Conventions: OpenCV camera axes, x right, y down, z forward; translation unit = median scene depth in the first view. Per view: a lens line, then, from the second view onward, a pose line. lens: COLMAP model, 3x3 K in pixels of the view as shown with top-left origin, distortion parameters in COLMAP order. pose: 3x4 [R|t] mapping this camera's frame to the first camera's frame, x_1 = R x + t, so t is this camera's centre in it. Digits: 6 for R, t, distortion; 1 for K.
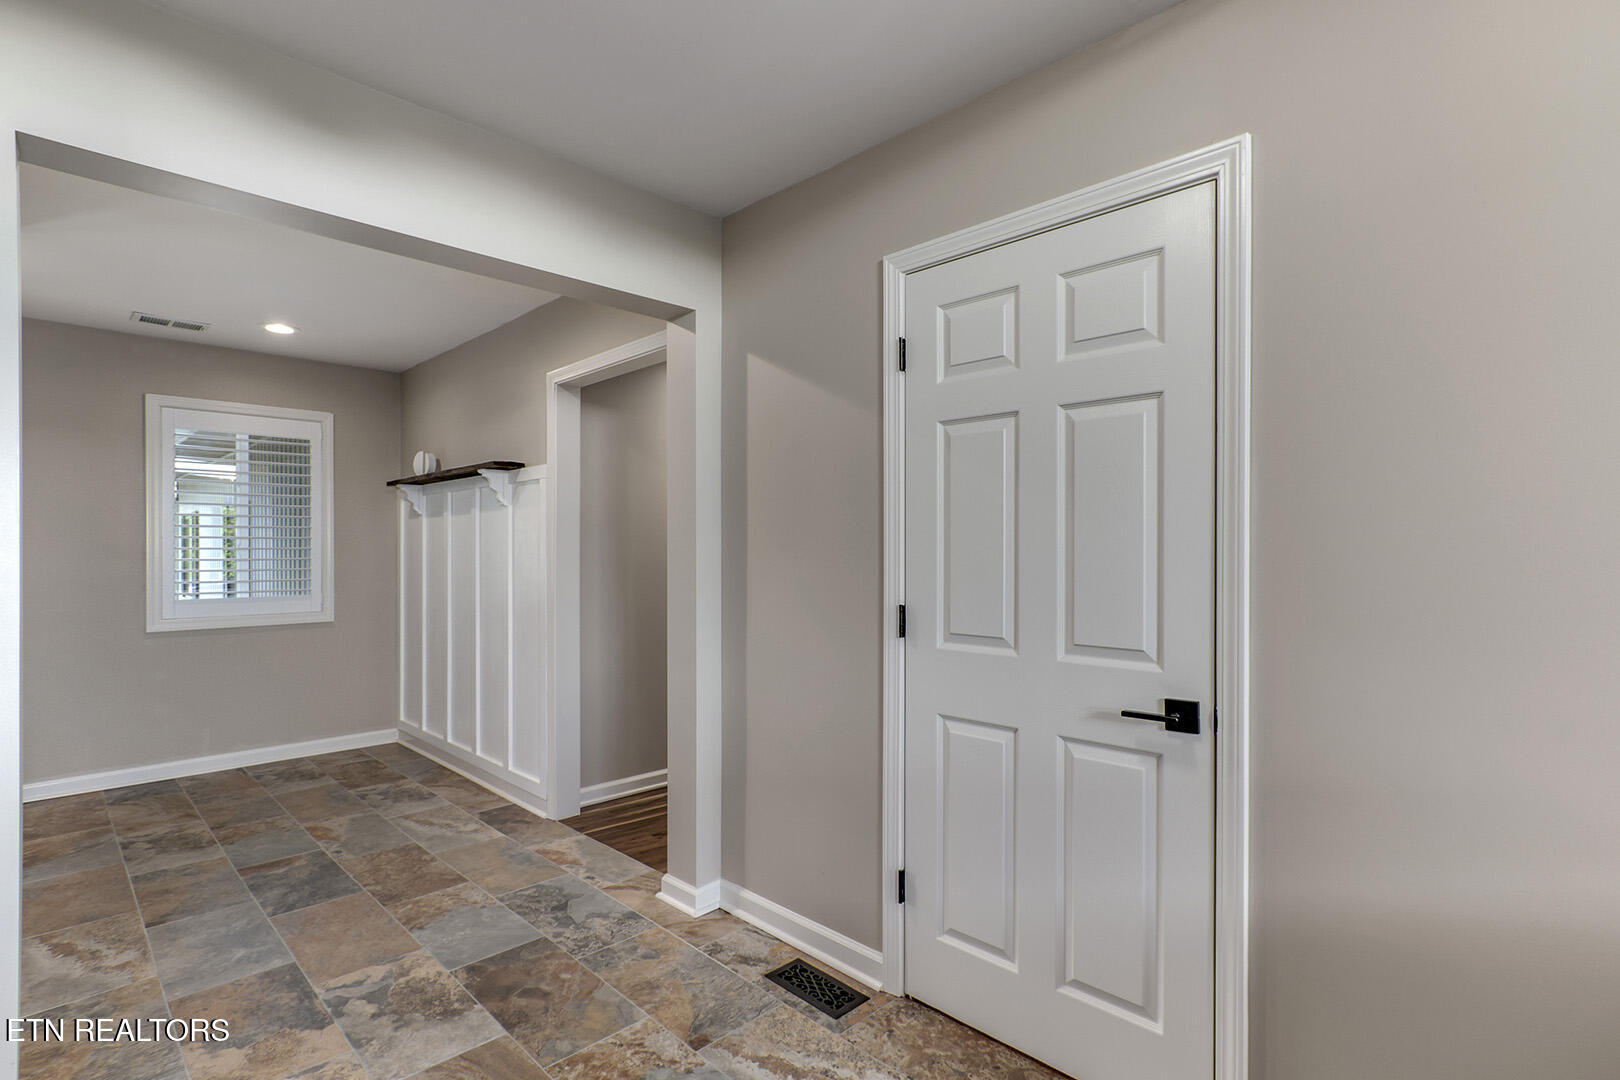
lens RADIAL K [[764.9, 0, 839.0], [0, 764.9, 565.4], [0, 0, 1]] dist [-0.028082, 0.005356]
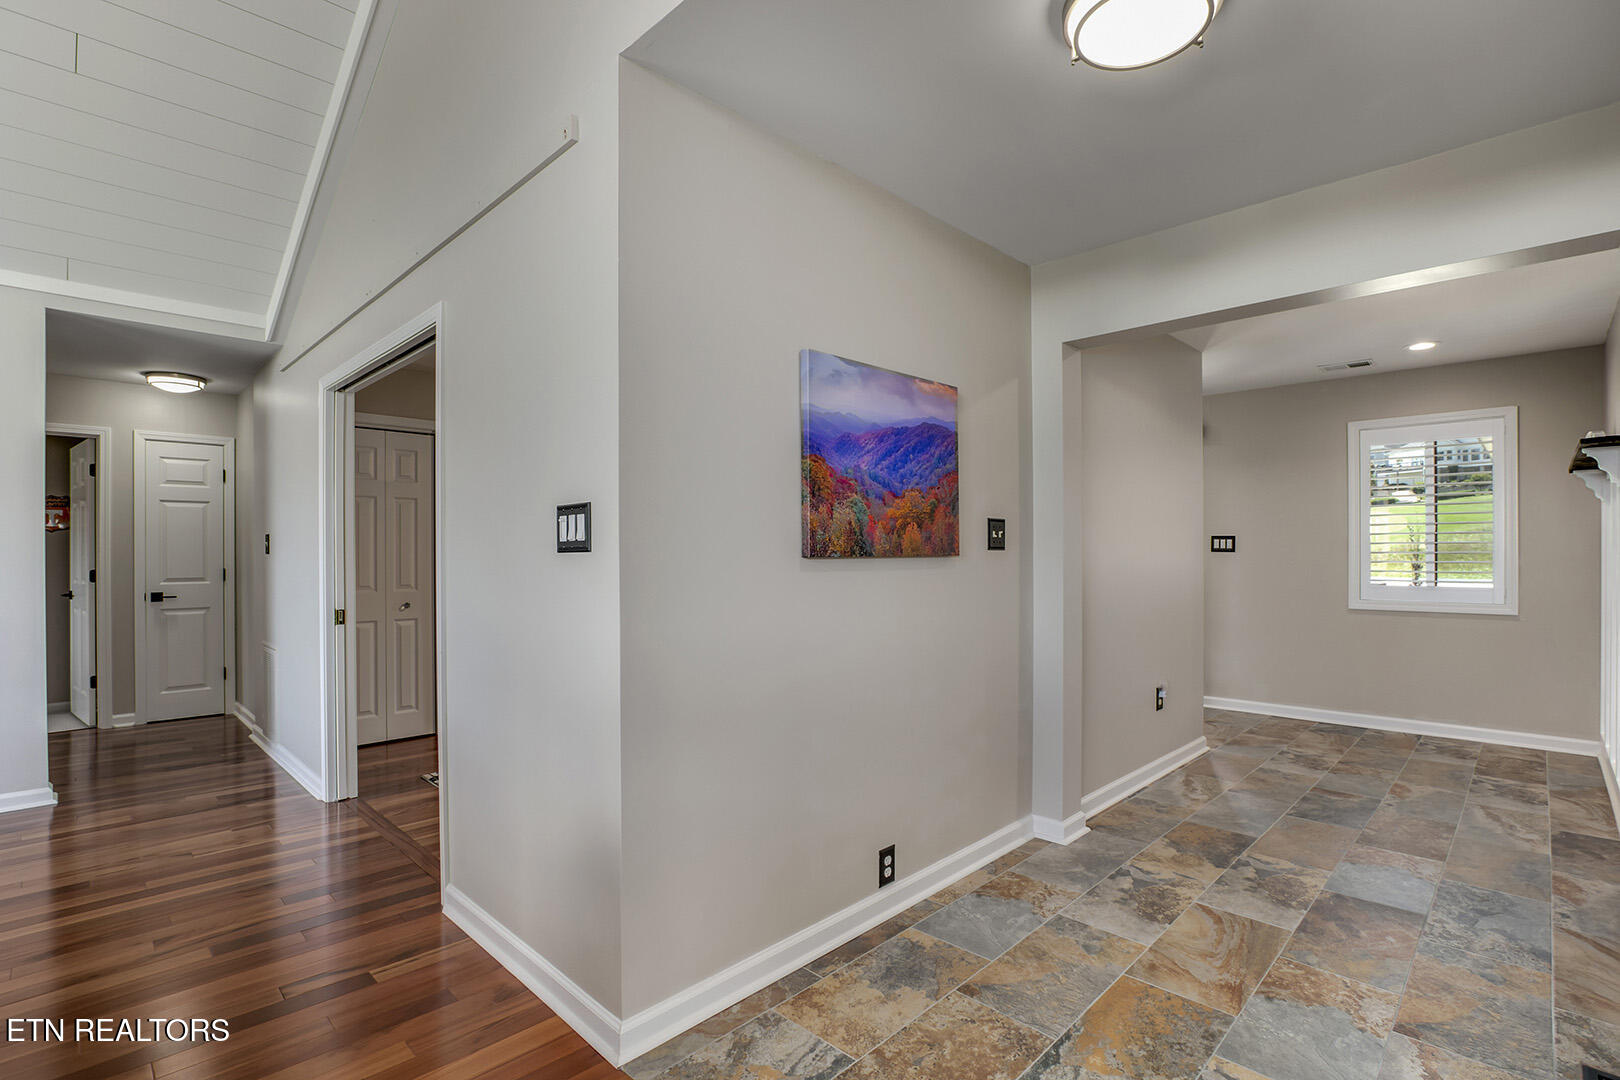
lens RADIAL K [[764.9, 0, 824.5], [0, 764.9, 557.3], [0, 0, 1]] dist [-0.028082, 0.005356]
pose [[-0.012274, 0.003950, -0.999917, 0.522887], [-0.016953, 0.999848, 0.004158, 0.016209], [0.999781, 0.017003, -0.012205, 0.164358]]
